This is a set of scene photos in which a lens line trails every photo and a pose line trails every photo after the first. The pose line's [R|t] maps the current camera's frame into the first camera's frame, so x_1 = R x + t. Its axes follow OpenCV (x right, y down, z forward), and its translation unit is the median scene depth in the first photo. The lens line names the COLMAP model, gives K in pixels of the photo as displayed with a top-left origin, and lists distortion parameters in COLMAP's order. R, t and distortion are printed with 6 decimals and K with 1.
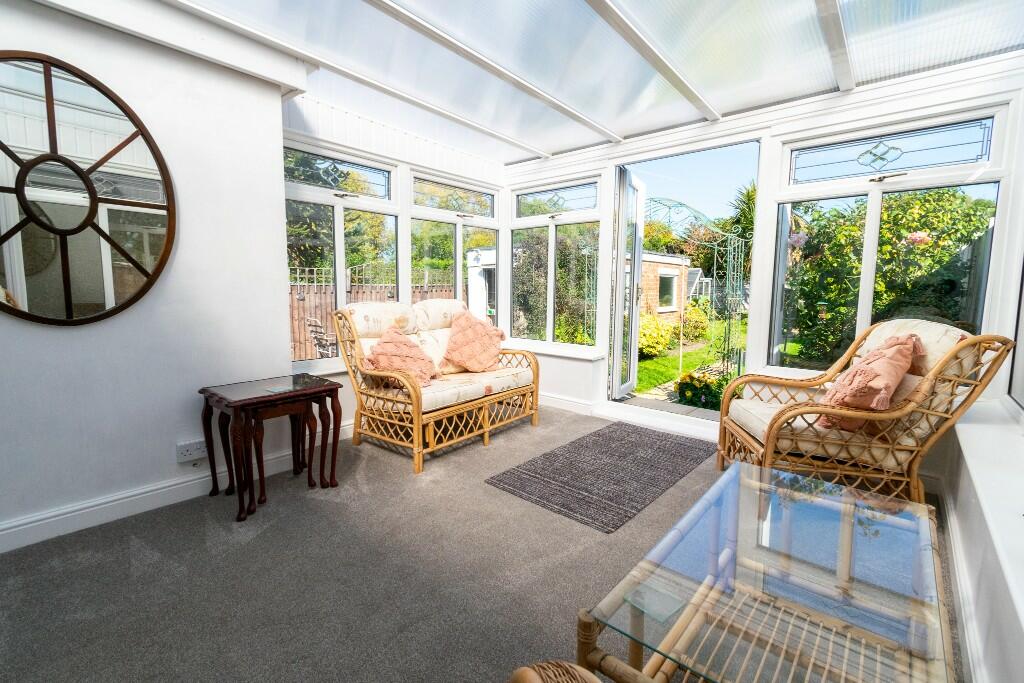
lens RADIAL K [[448.2, 0, 507.8], [0, 448.2, 344.8], [0, 0, 1]] dist [0.002891, -0.000193]
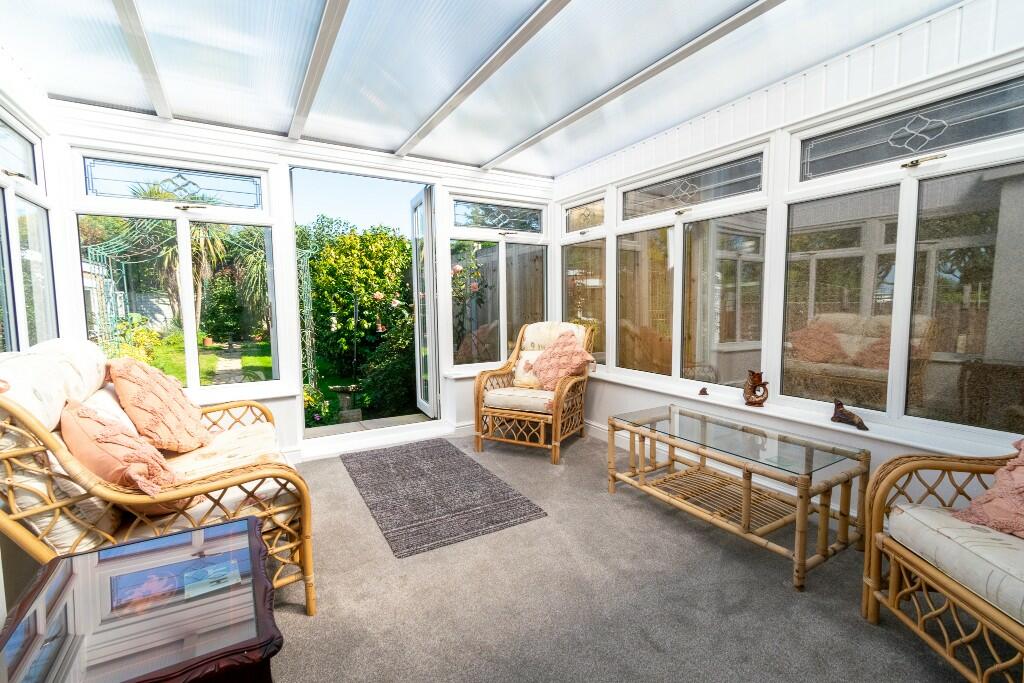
lens RADIAL K [[448.2, 0, 504.9], [0, 448.2, 340.1], [0, 0, 1]] dist [0.002891, -0.000193]
pose [[0.317077, -0.083877, 0.944683, -0.501845], [0.141508, 0.989115, 0.040326, -0.047486], [-0.937783, 0.120894, 0.325495, 0.402178]]
